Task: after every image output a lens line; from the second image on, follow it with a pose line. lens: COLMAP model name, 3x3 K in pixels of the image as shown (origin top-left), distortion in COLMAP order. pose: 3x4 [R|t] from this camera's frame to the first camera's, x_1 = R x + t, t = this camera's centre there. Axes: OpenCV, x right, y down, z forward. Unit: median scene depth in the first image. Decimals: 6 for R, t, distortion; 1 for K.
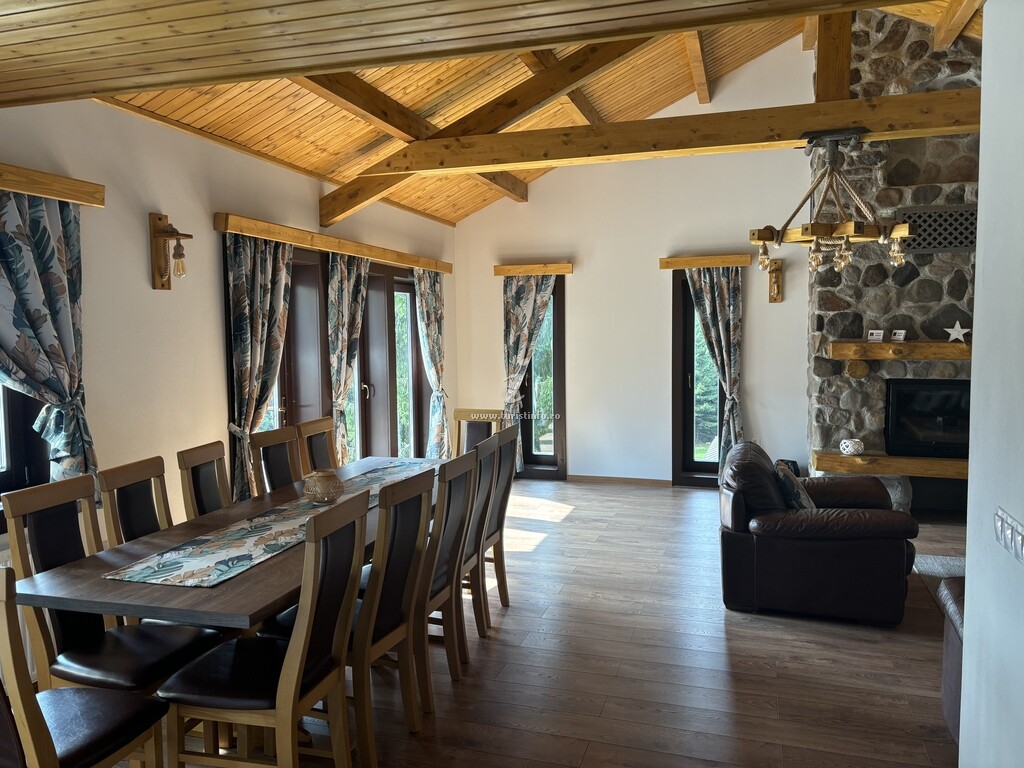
lens RADIAL K [[764.7, 0, 512.0], [0, 764.7, 384.0], [0, 0, 1]] dist [0.086487, -0.114963]
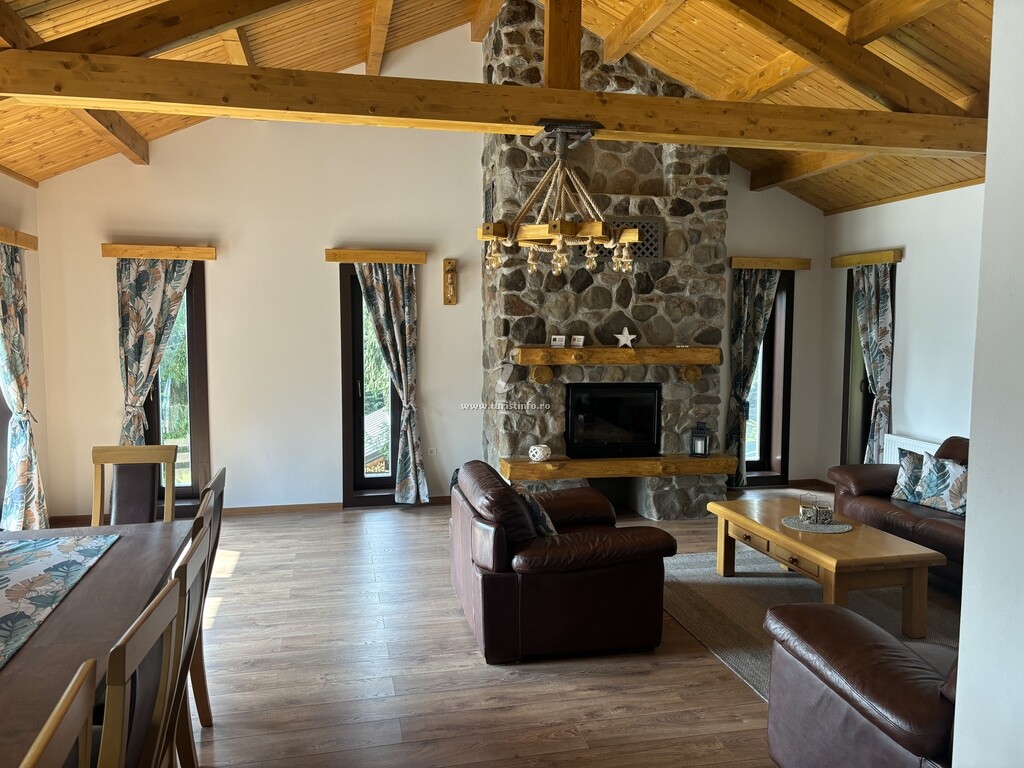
lens RADIAL K [[764.7, 0, 512.0], [0, 764.7, 384.0], [0, 0, 1]] dist [0.086487, -0.114963]
pose [[0.861619, -0.026179, 0.506879, -0.084811], [0.024541, 0.999650, 0.009914, -0.017605], [-0.506961, 0.003898, 0.861960, 0.172776]]
